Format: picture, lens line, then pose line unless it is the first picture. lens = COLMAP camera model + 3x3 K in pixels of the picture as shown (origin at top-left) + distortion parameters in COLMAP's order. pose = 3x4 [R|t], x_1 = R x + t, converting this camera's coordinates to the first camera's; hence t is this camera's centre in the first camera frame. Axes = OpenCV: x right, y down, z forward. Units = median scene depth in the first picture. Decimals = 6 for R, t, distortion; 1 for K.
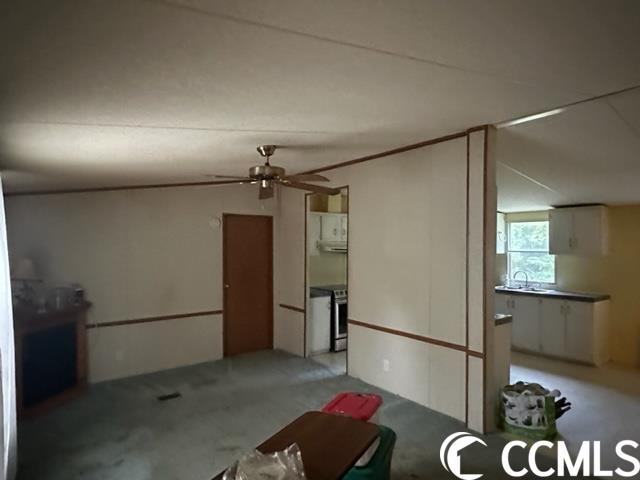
lens RADIAL K [[392.5, 0, 320.1], [0, 392.5, 239.8], [0, 0, 1]] dist [-0.008431, -0.000885]
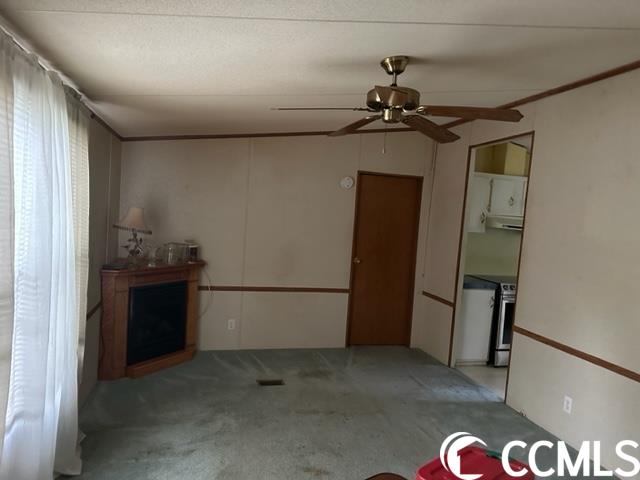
lens RADIAL K [[446.6, 0, 317.6], [0, 446.6, 240.7], [0, 0, 1]] dist [0.052440, -0.056663]
pose [[0.920619, 0.088361, -0.380332, 0.039977], [-0.066200, 0.995278, 0.070986, 0.018183], [0.384809, -0.040173, 0.922122, 0.132810]]
